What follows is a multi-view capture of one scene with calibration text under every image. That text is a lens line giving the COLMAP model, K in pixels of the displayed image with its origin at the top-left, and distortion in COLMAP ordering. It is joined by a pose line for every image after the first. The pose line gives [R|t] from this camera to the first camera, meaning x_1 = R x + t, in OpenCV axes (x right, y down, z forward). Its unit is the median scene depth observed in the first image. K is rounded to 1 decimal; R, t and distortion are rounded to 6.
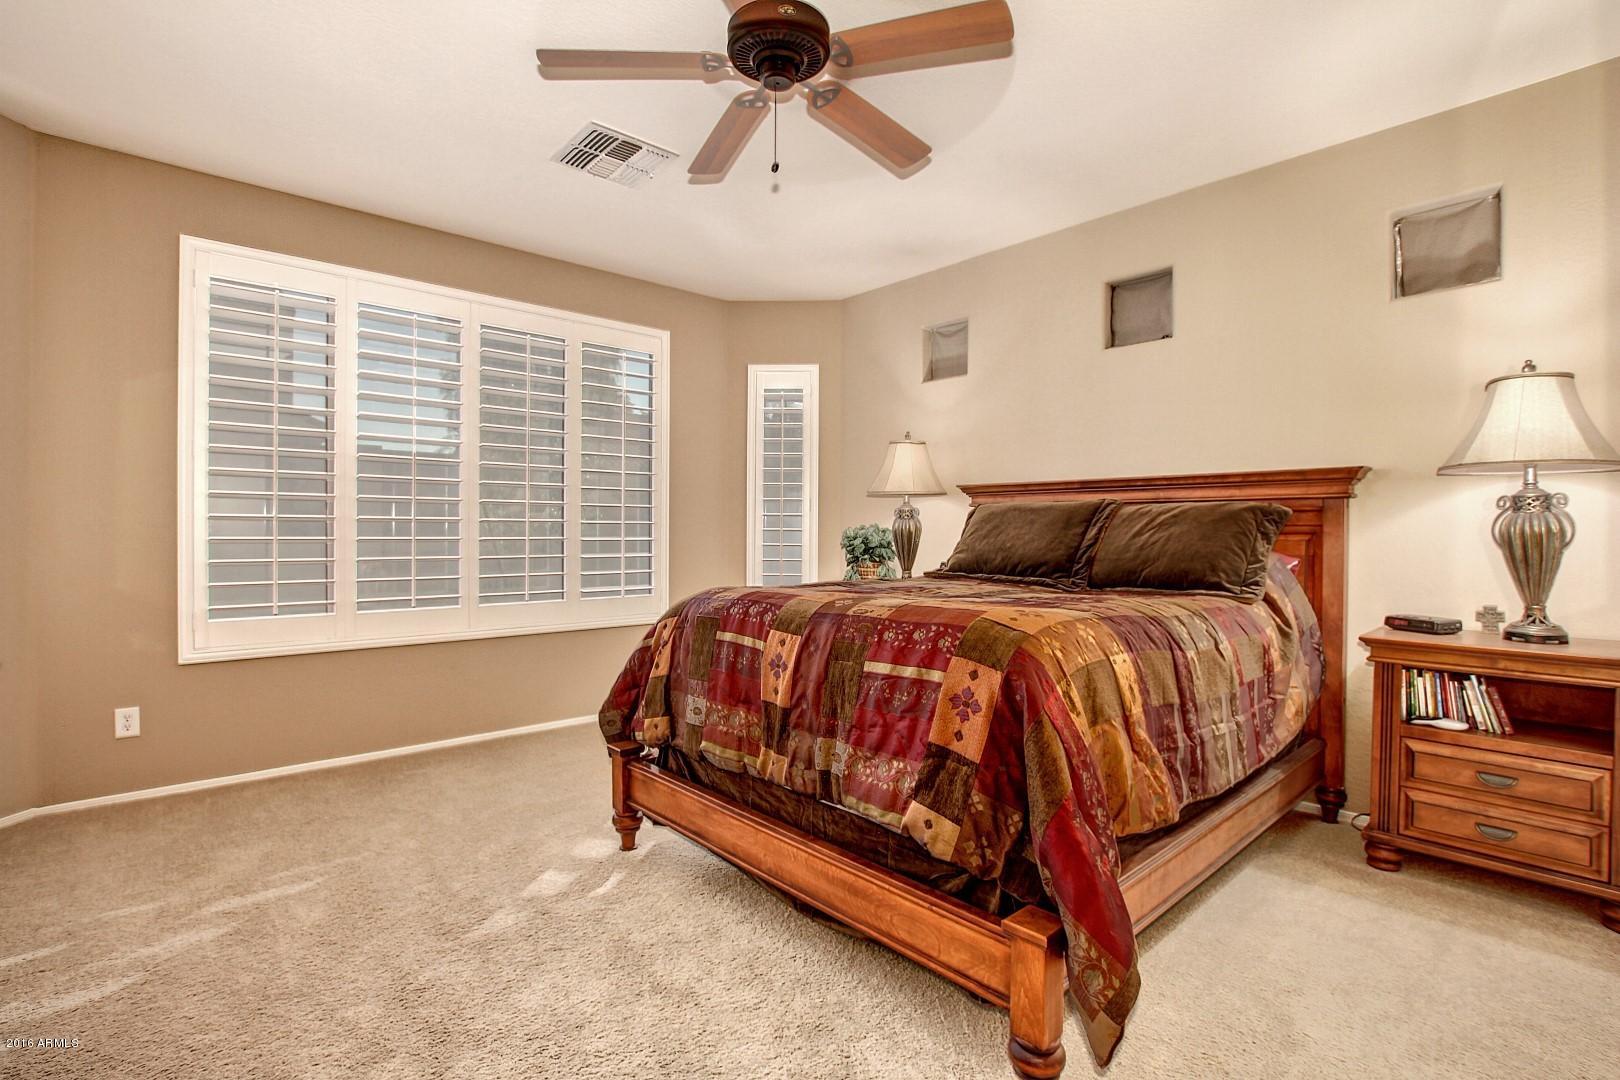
lens RADIAL K [[753.6, 0, 813.8], [0, 753.6, 533.0], [0, 0, 1]] dist [-0.035539, 0.000816]
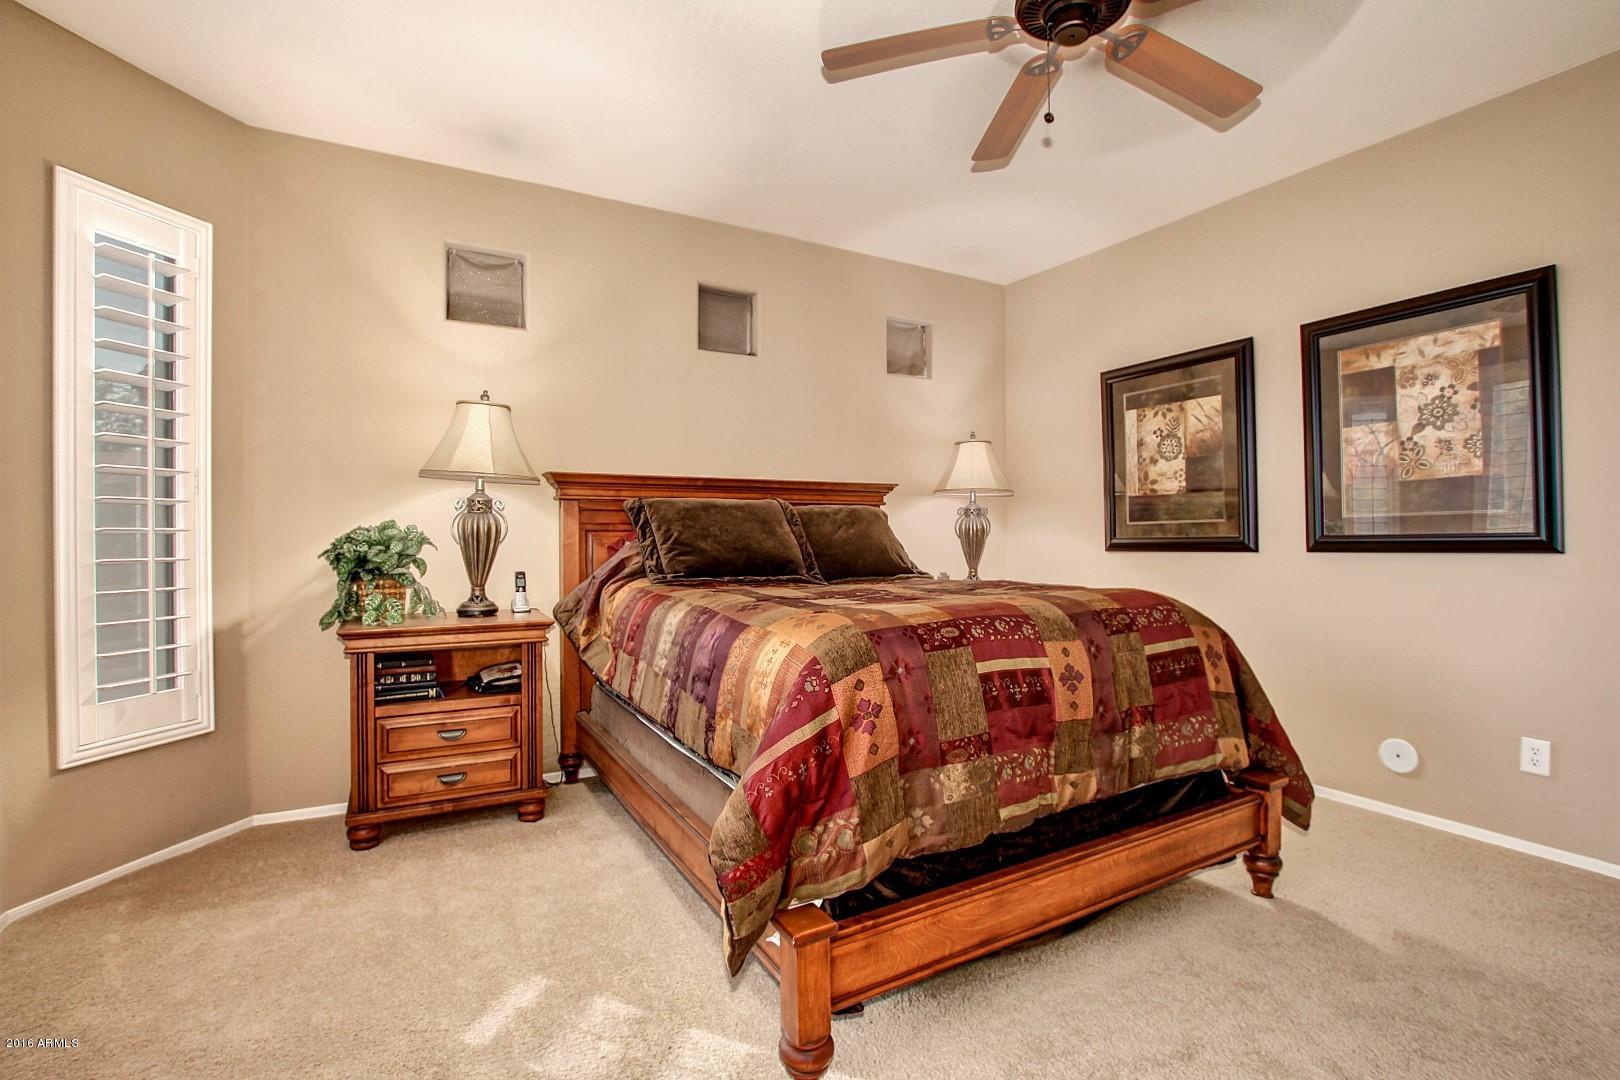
lens RADIAL K [[753.6, 0, 811.3], [0, 753.6, 530.3], [0, 0, 1]] dist [-0.035539, 0.000816]
pose [[0.210404, -0.006108, 0.977595, -0.419886], [0.006151, 0.999969, 0.004924, -0.003980], [-0.977595, 0.004977, 0.210435, 0.467800]]
